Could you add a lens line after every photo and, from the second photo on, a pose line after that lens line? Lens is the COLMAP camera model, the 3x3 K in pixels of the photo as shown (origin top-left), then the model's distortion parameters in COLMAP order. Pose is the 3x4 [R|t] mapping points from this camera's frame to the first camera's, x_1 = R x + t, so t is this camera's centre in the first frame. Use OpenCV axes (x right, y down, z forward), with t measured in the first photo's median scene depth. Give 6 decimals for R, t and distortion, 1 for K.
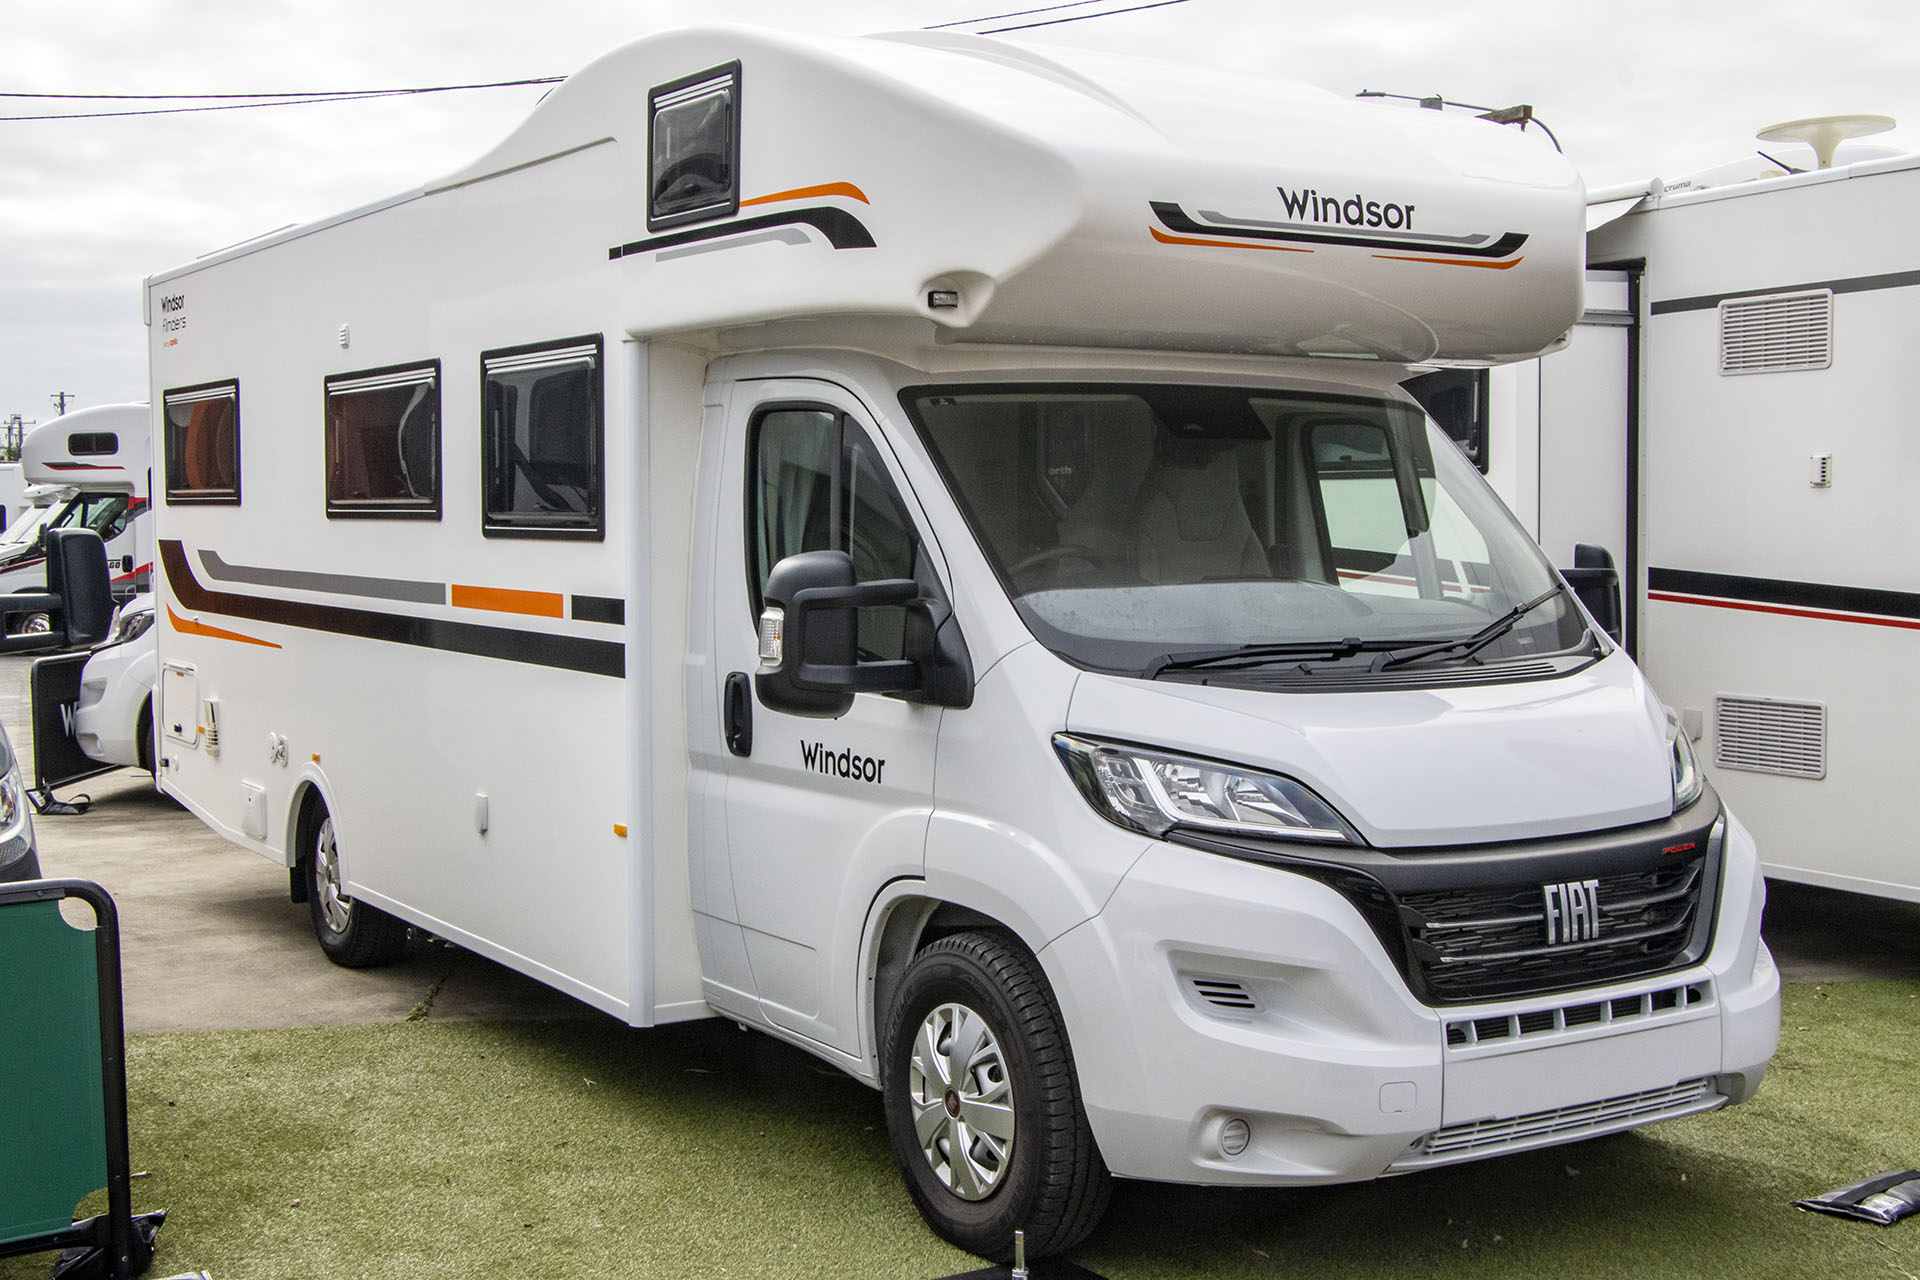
lens RADIAL K [[2272.2, 0, 960.0], [0, 2272.2, 640.0], [0, 0, 1]] dist [-0.015508, 0.016451]
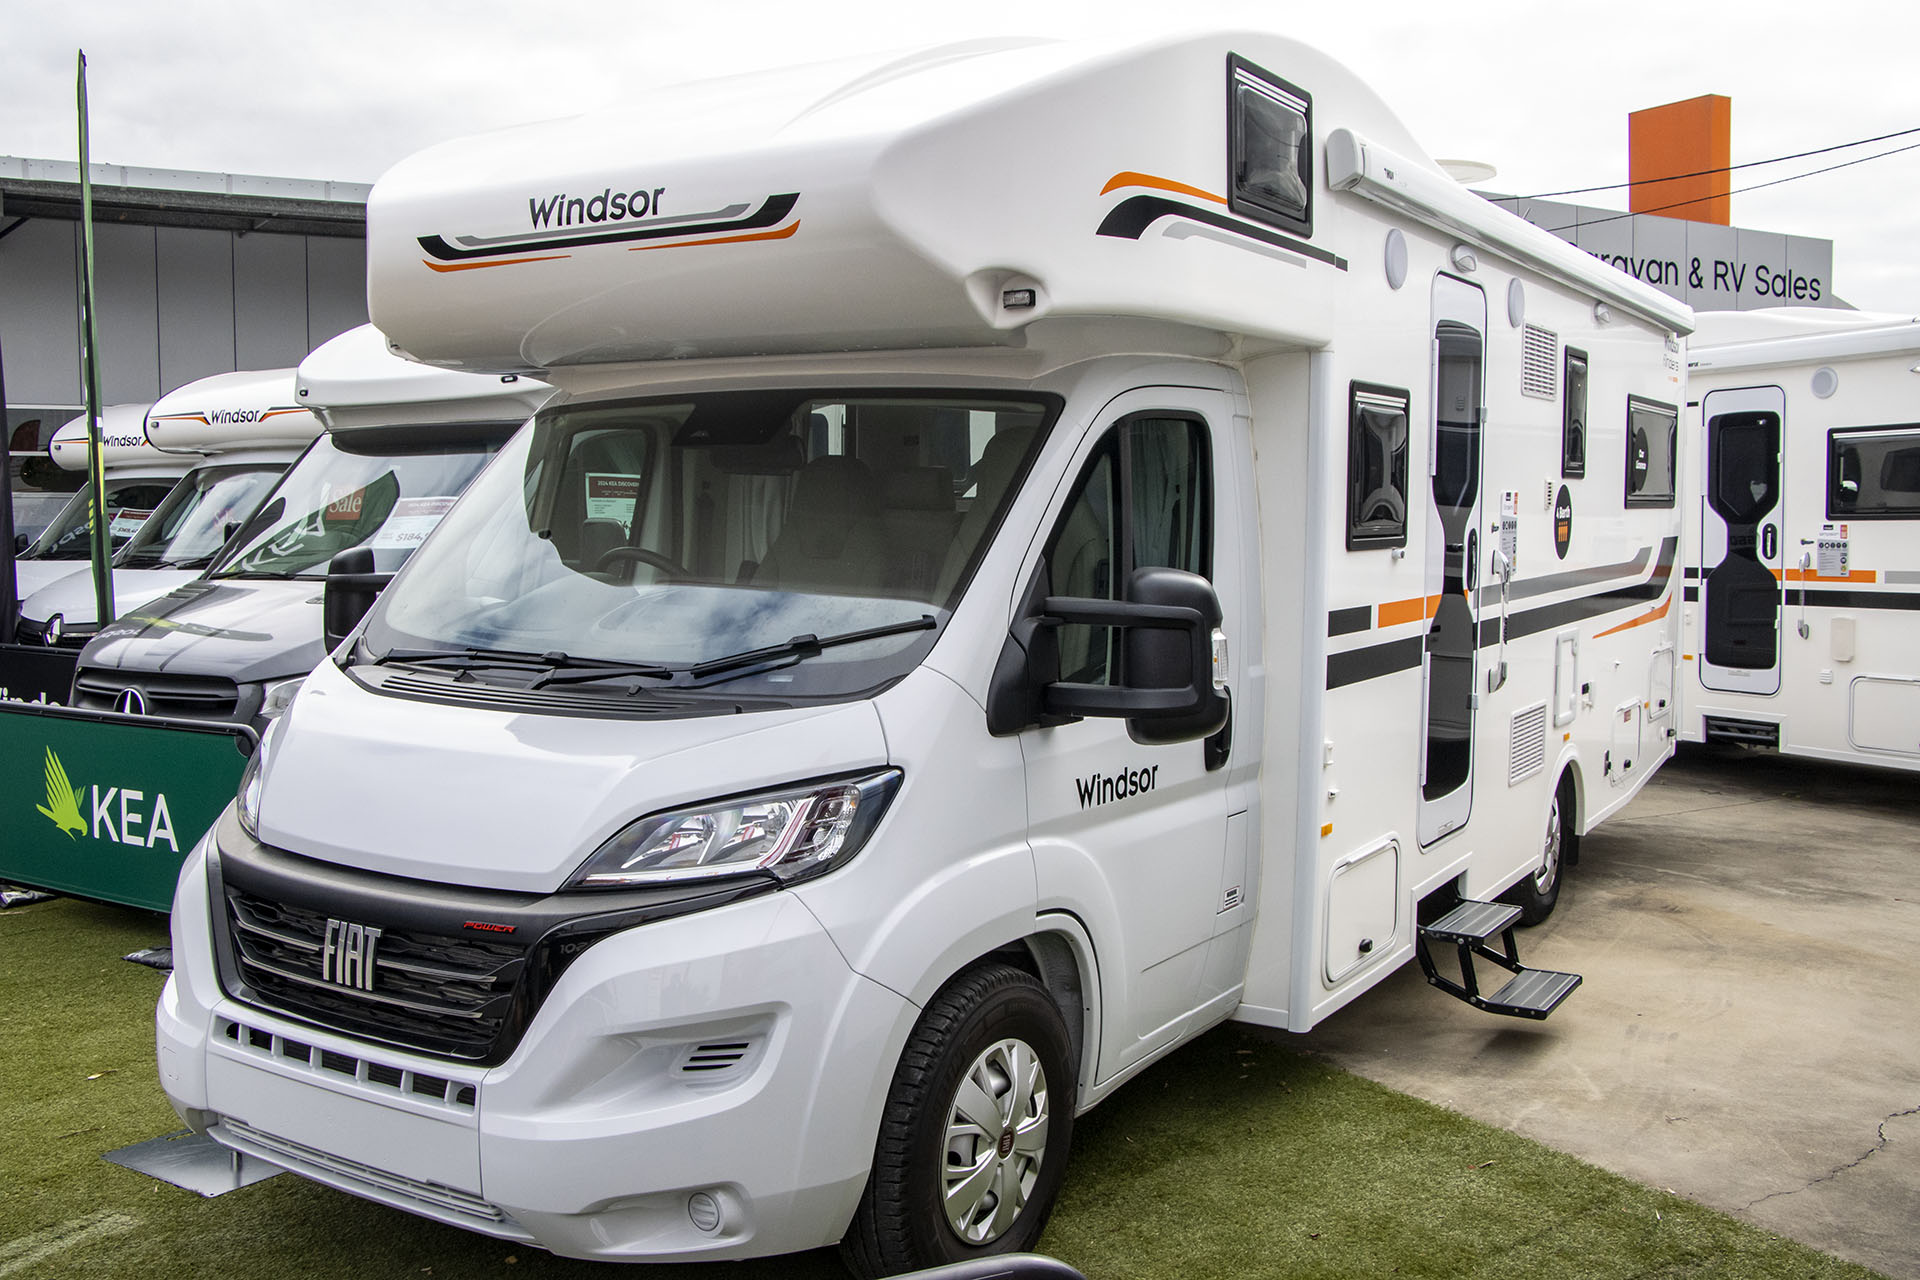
lens RADIAL K [[1778.2, 0, 960.0], [0, 1778.2, 640.0], [0, 0, 1]] dist [-0.146958, 0.176531]
pose [[0.439271, 0.077810, -0.894979, 0.926351], [-0.057744, 0.996627, 0.058306, -0.060189], [0.896497, 0.026067, 0.442282, 0.824965]]
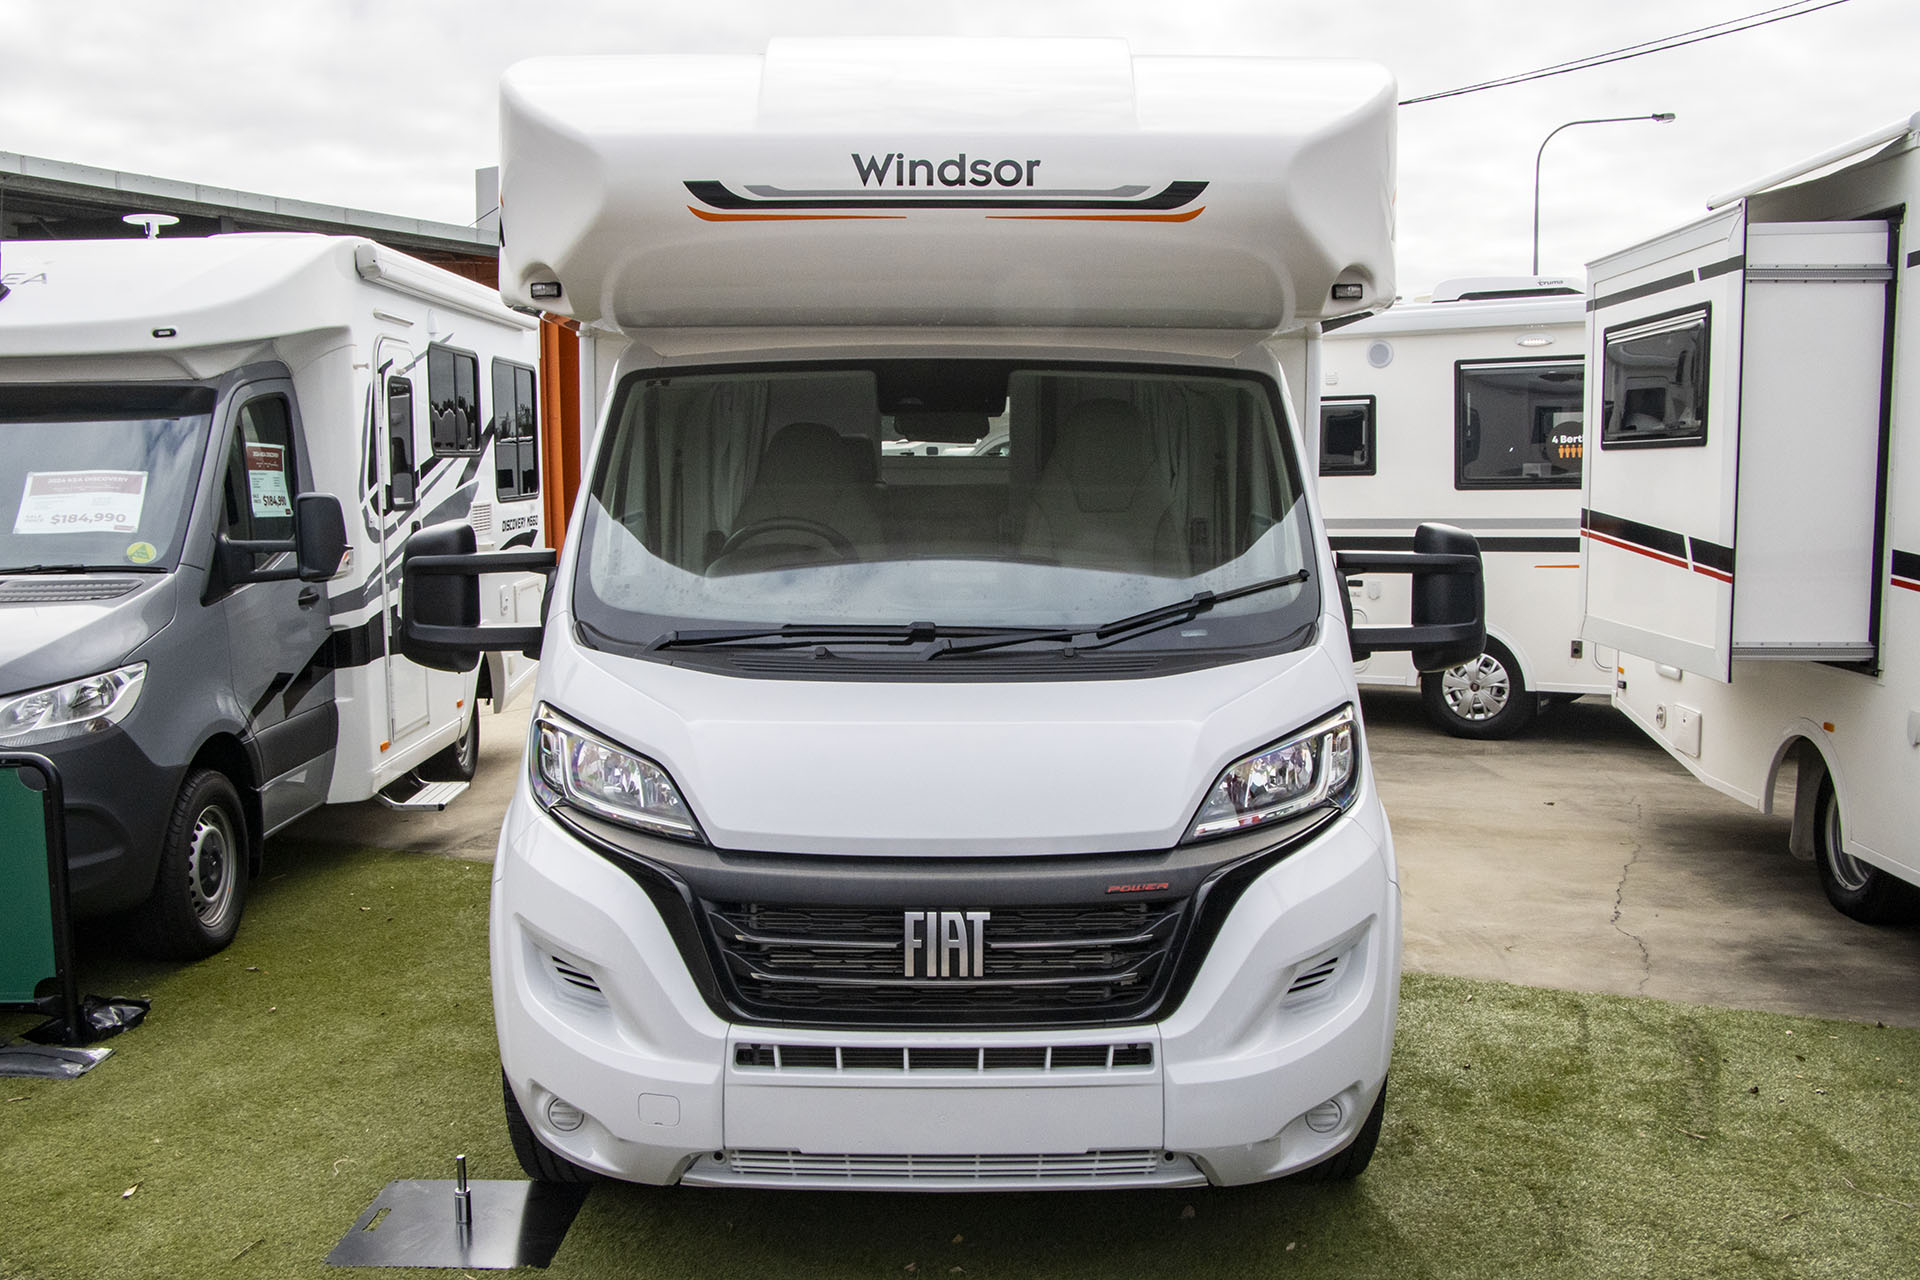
lens RADIAL K [[1761.0, 0, 960.0], [0, 1761.0, 640.0], [0, 0, 1]] dist [-0.109396, 0.021833]
pose [[0.849540, 0.056047, -0.524539, 0.575657], [-0.032895, 0.998033, 0.053363, -0.033650], [0.526498, -0.028079, 0.849712, 0.382673]]
